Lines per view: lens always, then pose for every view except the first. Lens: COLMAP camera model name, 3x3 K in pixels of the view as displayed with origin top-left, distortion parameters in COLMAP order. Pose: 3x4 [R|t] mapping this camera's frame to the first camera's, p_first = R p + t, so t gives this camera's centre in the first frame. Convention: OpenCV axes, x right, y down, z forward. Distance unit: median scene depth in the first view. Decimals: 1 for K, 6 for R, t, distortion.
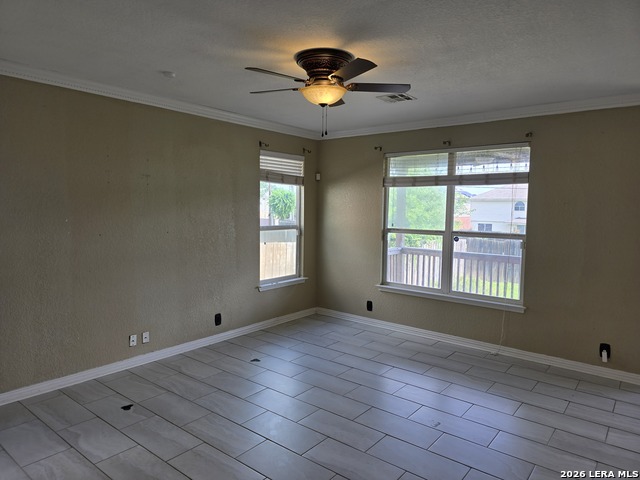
lens RADIAL K [[431.9, 0, 320.2], [0, 431.9, 242.6], [0, 0, 1]] dist [0.058501, -0.043574]
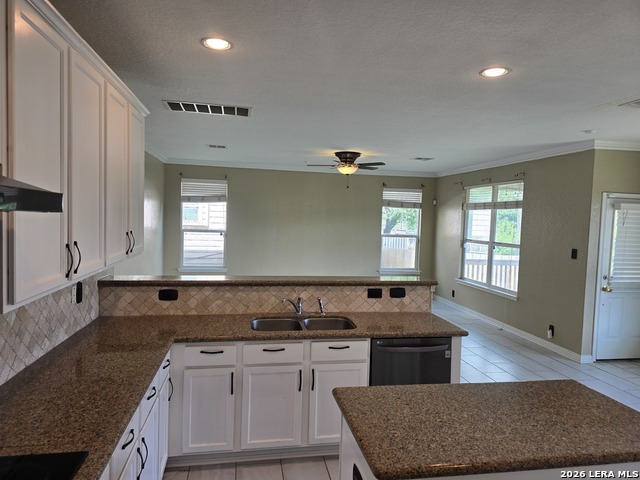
lens RADIAL K [[431.9, 0, 319.1], [0, 431.9, 239.0], [0, 0, 1]] dist [0.058501, -0.043574]
pose [[0.766714, 0.039356, -0.640782, 0.753788], [-0.069930, 0.997300, -0.022421, 0.034407], [0.638169, 0.062000, 0.767396, -0.416924]]
